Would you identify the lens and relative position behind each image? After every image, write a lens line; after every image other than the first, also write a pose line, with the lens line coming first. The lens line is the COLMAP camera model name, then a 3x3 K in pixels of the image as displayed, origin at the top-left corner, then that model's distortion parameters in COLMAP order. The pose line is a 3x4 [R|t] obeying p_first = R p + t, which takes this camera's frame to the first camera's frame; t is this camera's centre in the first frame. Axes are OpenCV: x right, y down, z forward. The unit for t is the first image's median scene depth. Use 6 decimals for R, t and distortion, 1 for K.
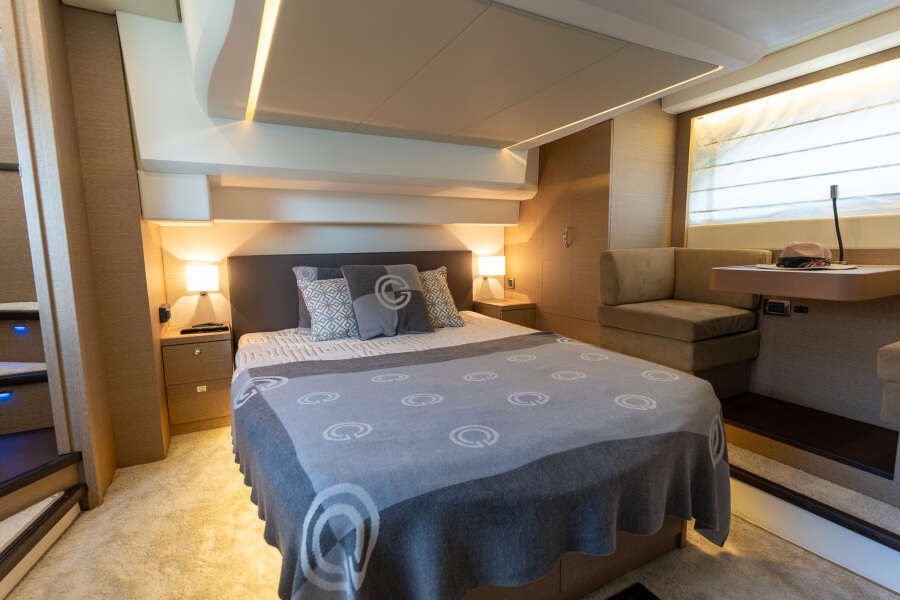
lens RADIAL K [[426.5, 0, 450.0], [0, 426.5, 300.0], [0, 0, 1]] dist [-0.000688, -0.000019]
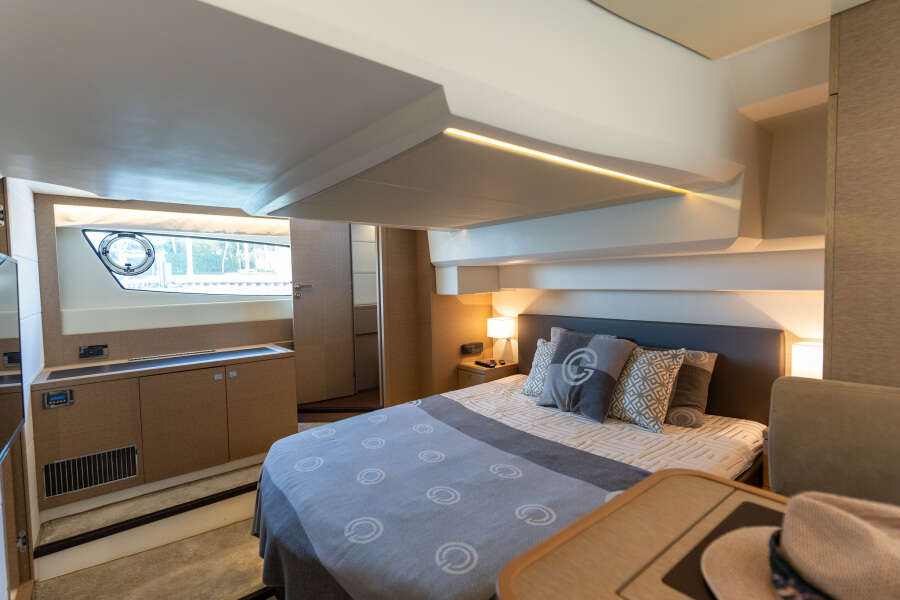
lens RADIAL K [[426.5, 0, 450.0], [0, 426.5, 300.0], [0, 0, 1]] dist [-0.000688, -0.000019]
pose [[0.190845, 0.058002, -0.979905, 0.740485], [-0.107210, 0.993513, 0.037927, -0.172681], [0.975748, 0.097817, 0.195825, 0.519508]]
